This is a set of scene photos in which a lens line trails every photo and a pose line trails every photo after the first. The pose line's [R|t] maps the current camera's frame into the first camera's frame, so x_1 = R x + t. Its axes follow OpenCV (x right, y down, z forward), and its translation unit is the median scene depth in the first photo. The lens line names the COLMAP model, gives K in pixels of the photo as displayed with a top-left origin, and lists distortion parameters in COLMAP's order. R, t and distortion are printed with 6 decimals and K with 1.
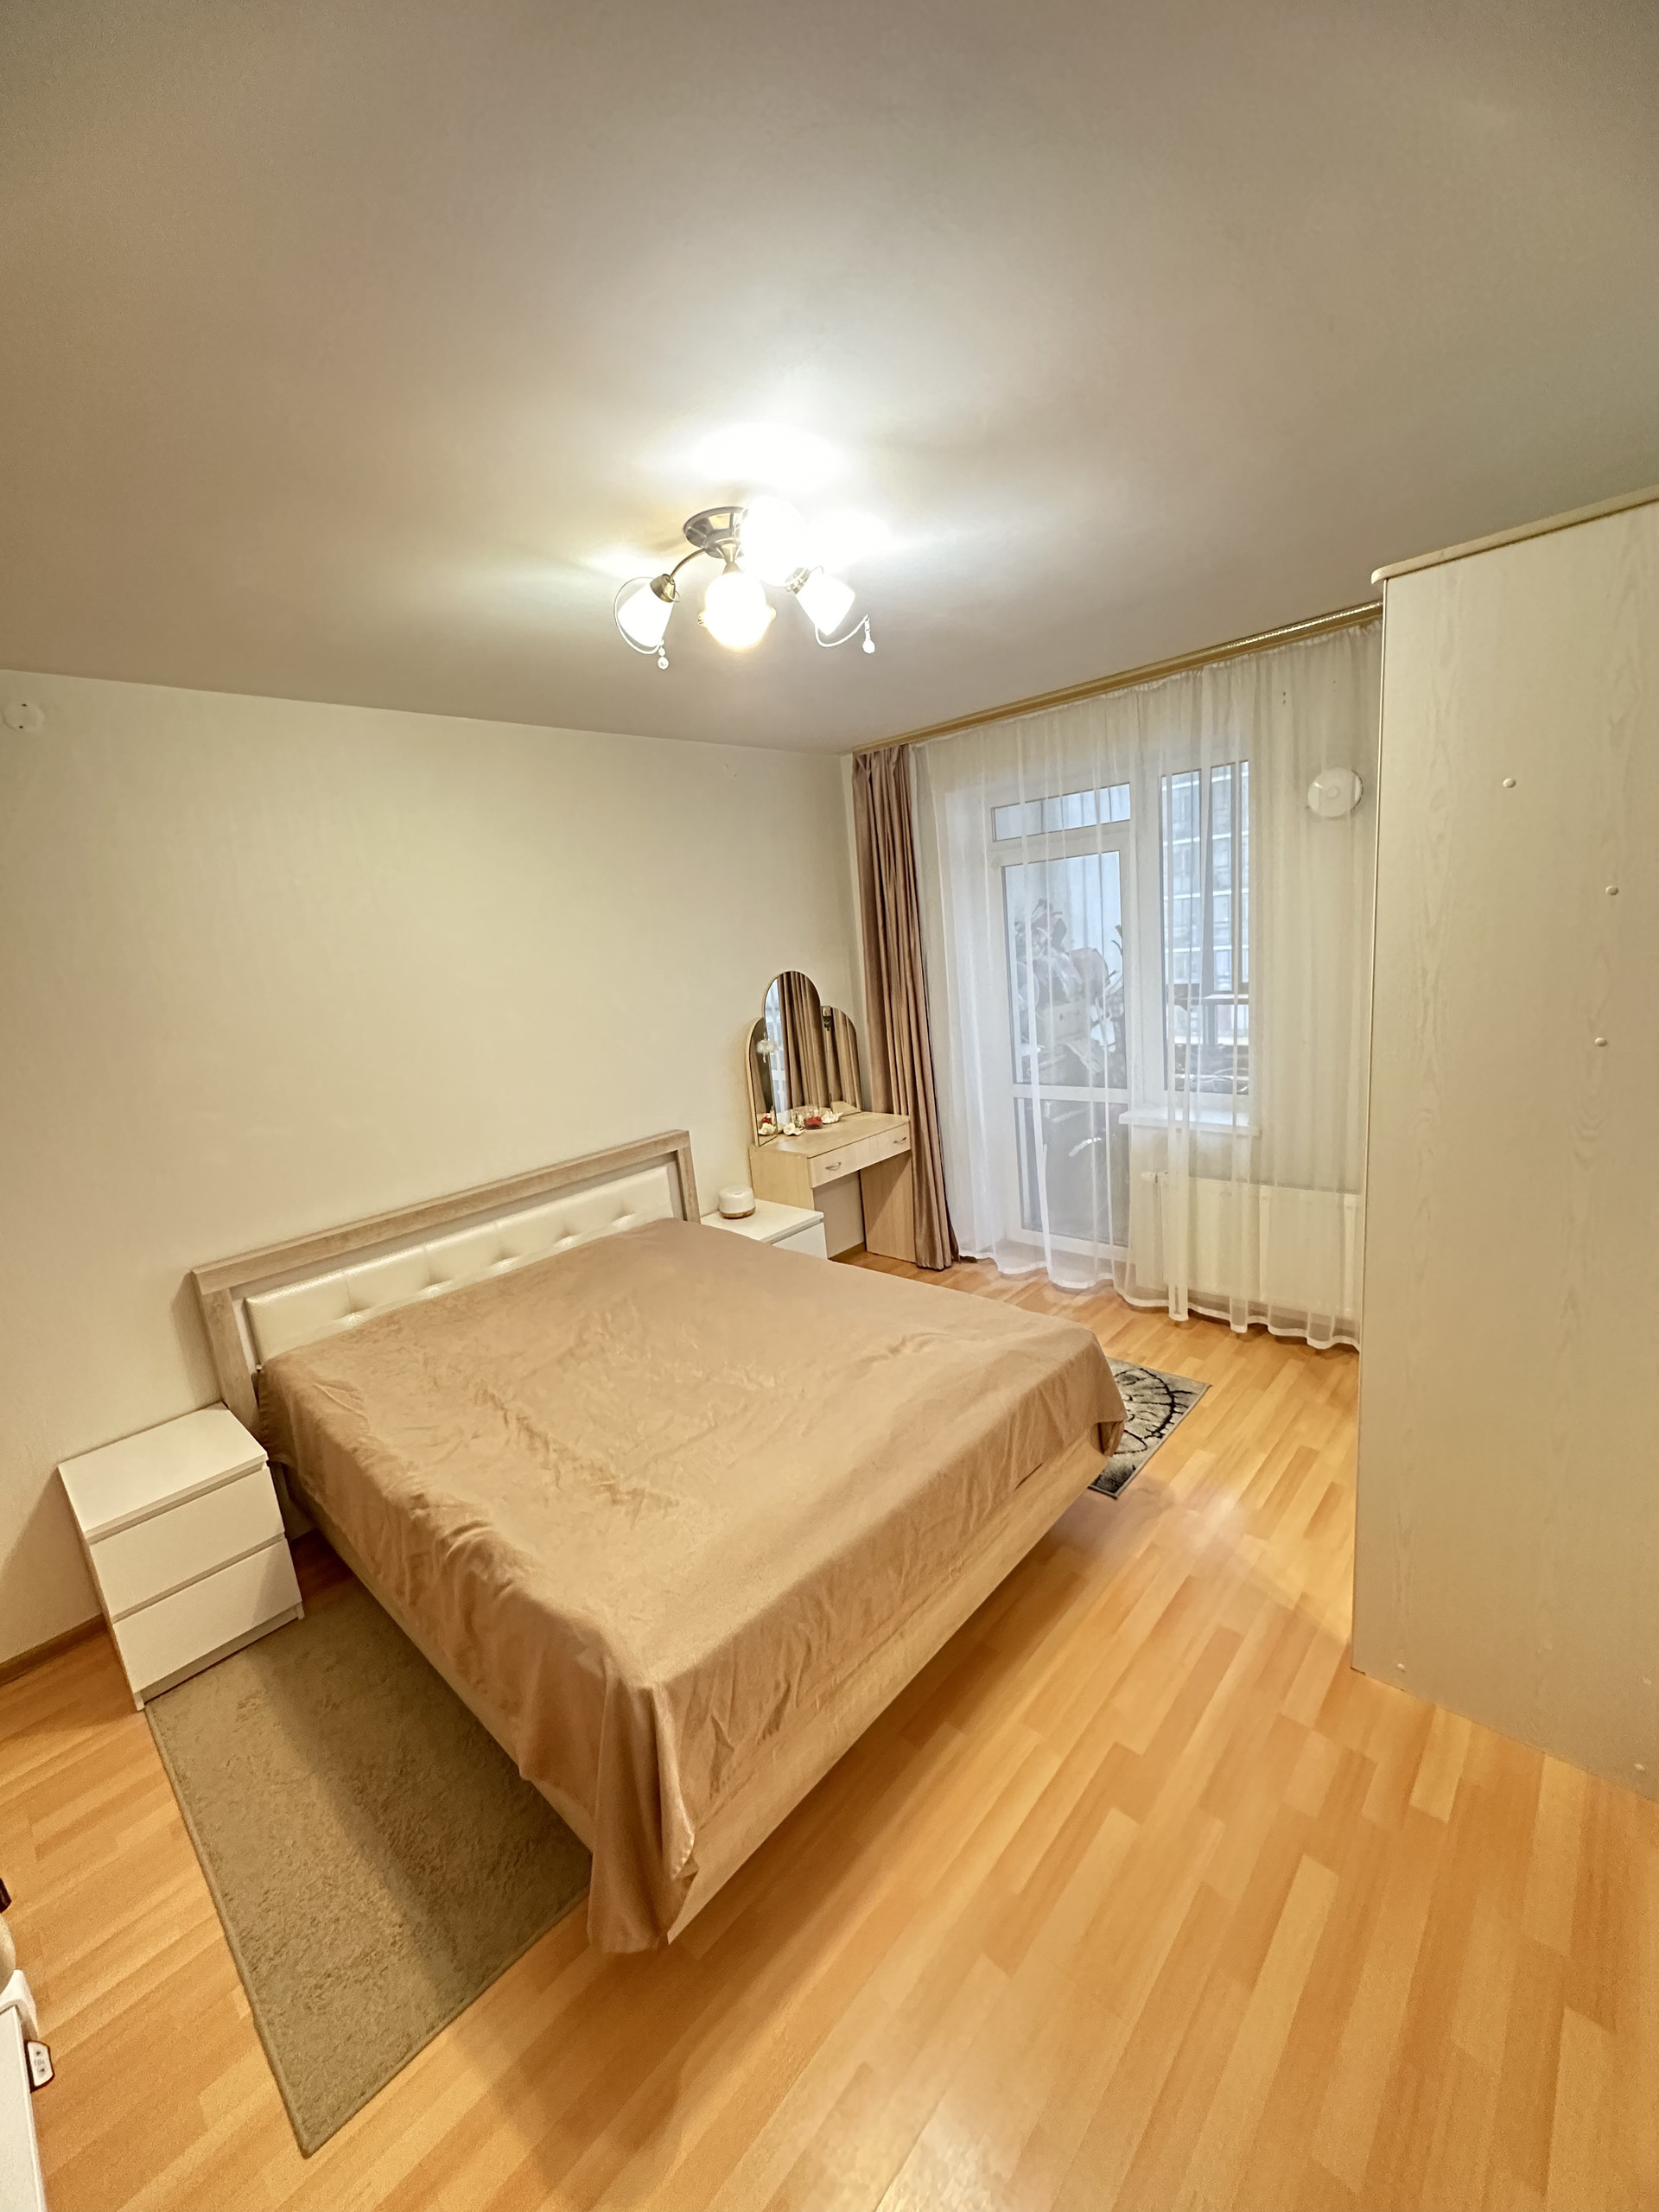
lens RADIAL K [[884.2, 0, 820.5], [0, 884.2, 1107.3], [0, 0, 1]] dist [-0.001977, -0.000496]
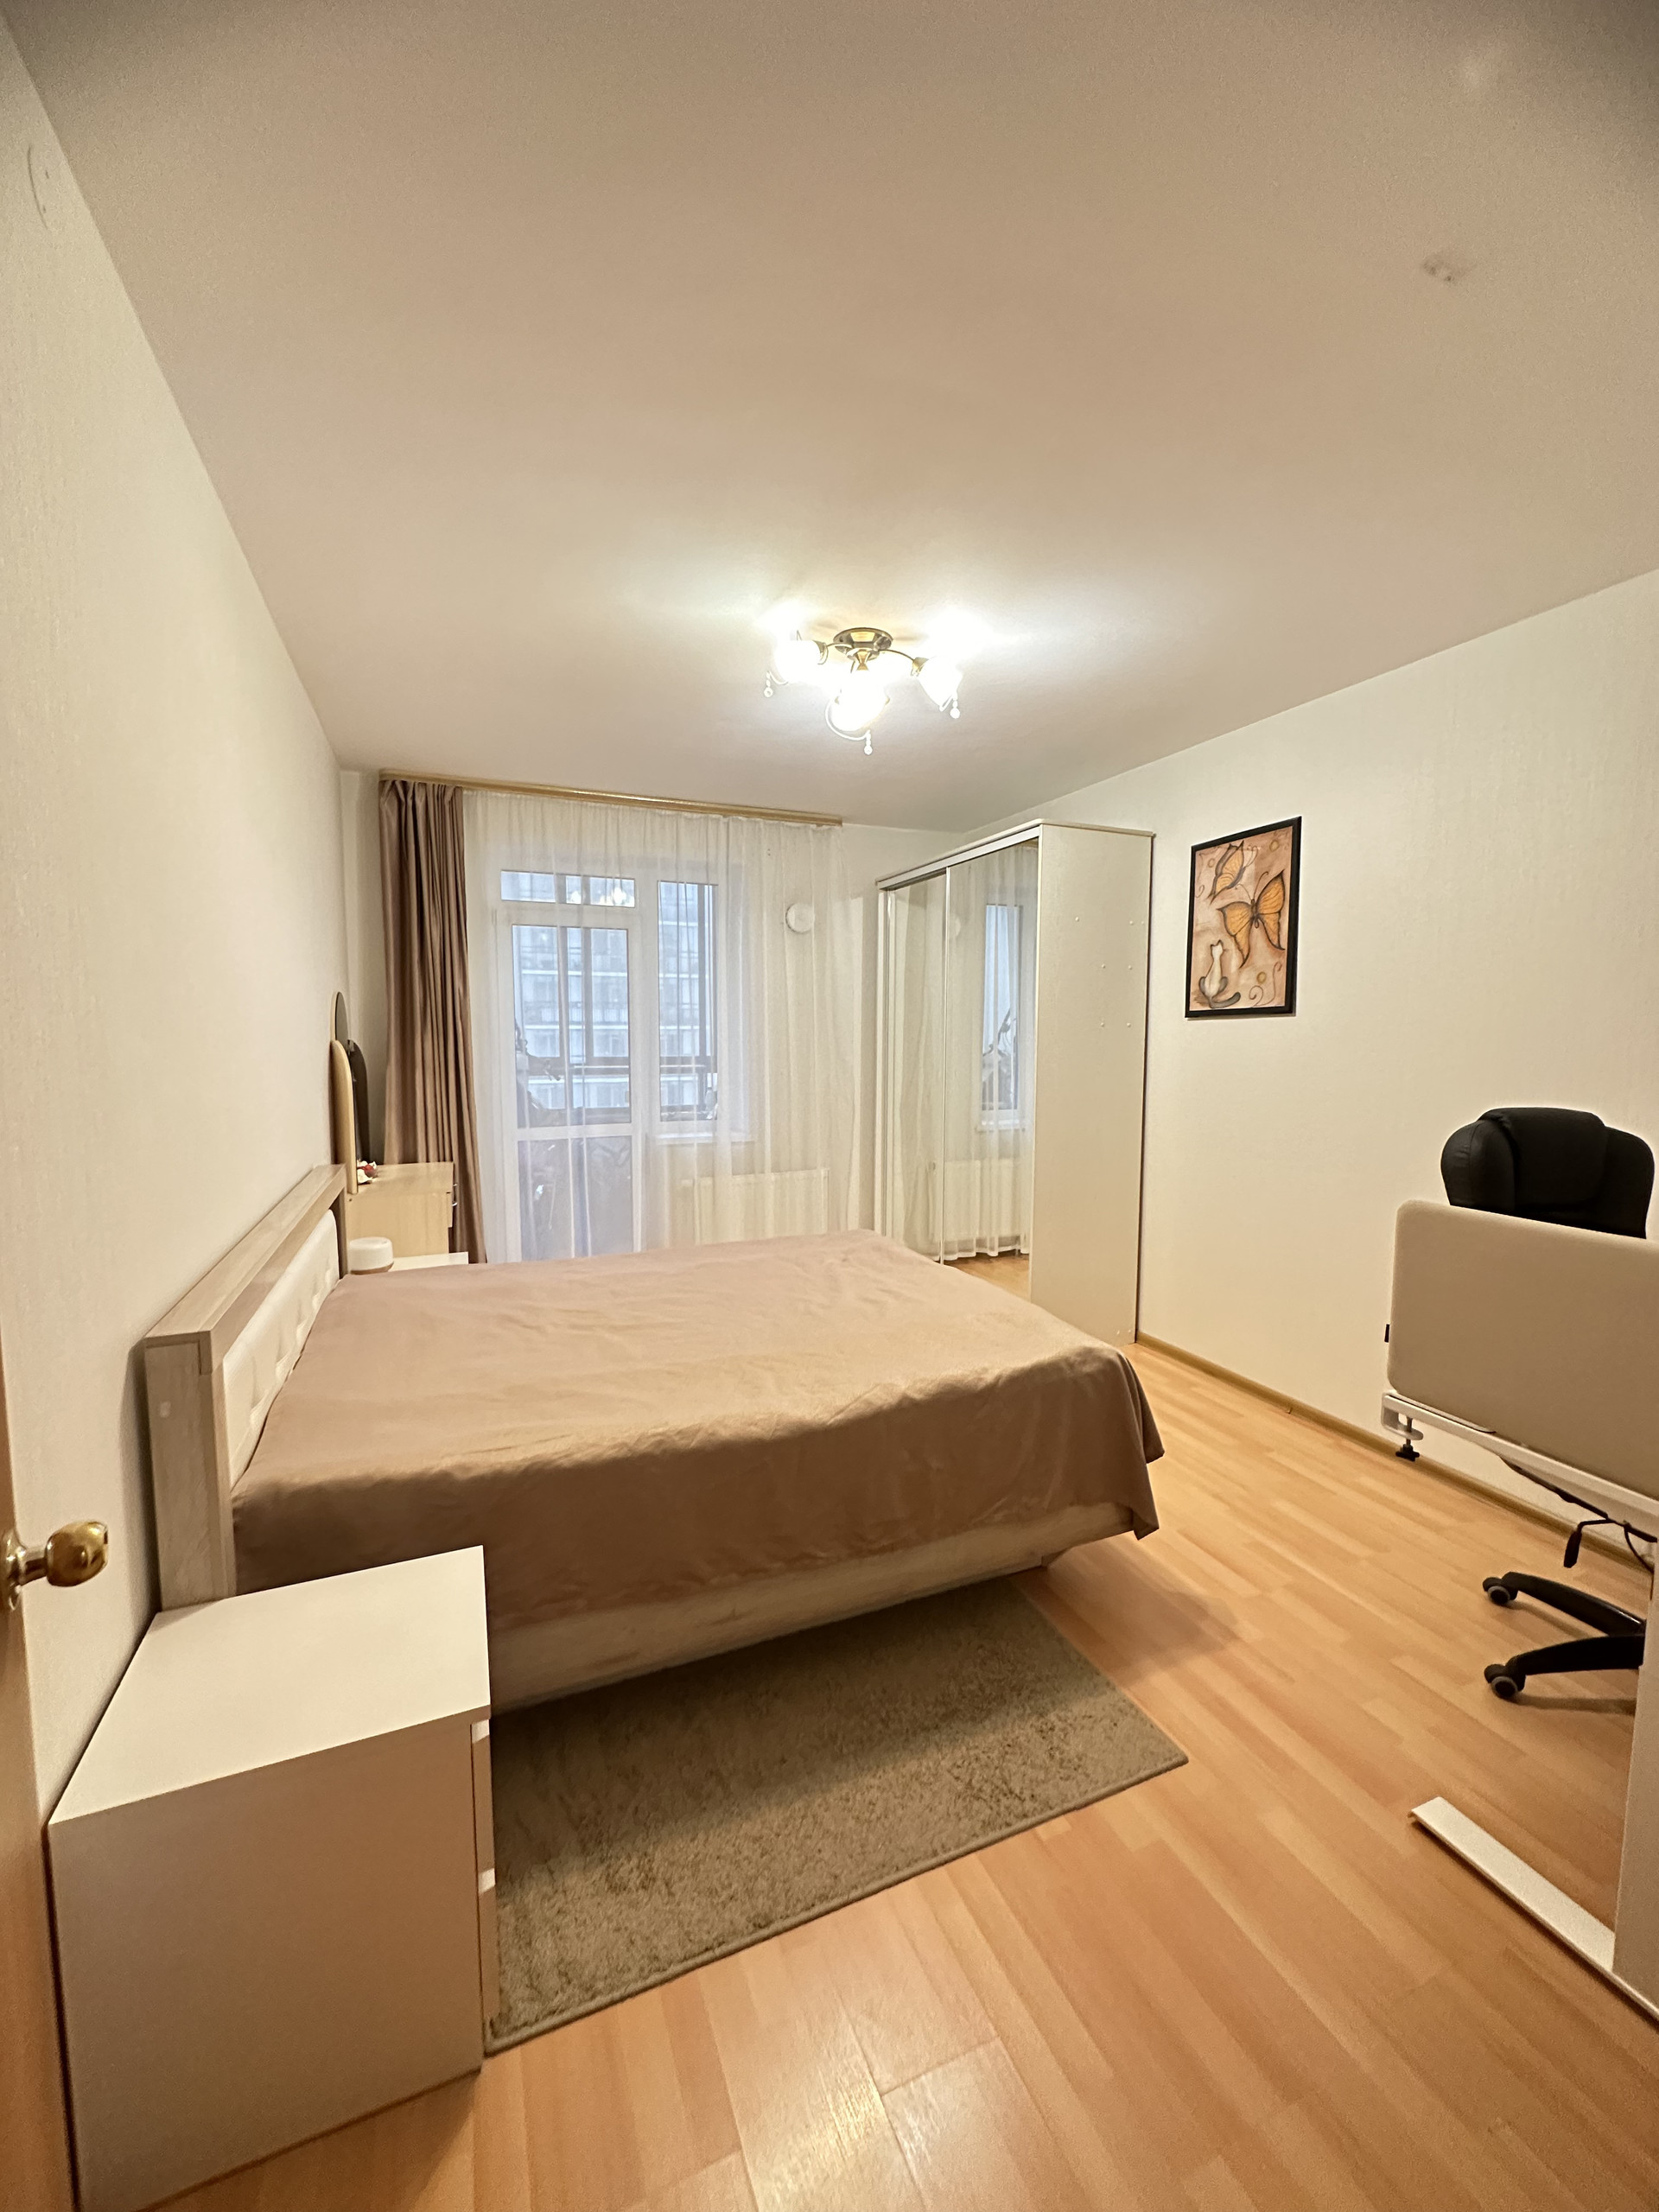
lens RADIAL K [[884.2, 0, 819.3], [0, 884.2, 1109.9], [0, 0, 1]] dist [-0.001977, -0.000496]
pose [[0.411150, 0.016586, 0.911417, -0.709121], [0.138946, 0.987011, -0.080642, 0.104815], [-0.900916, 0.159793, 0.403505, 0.295573]]
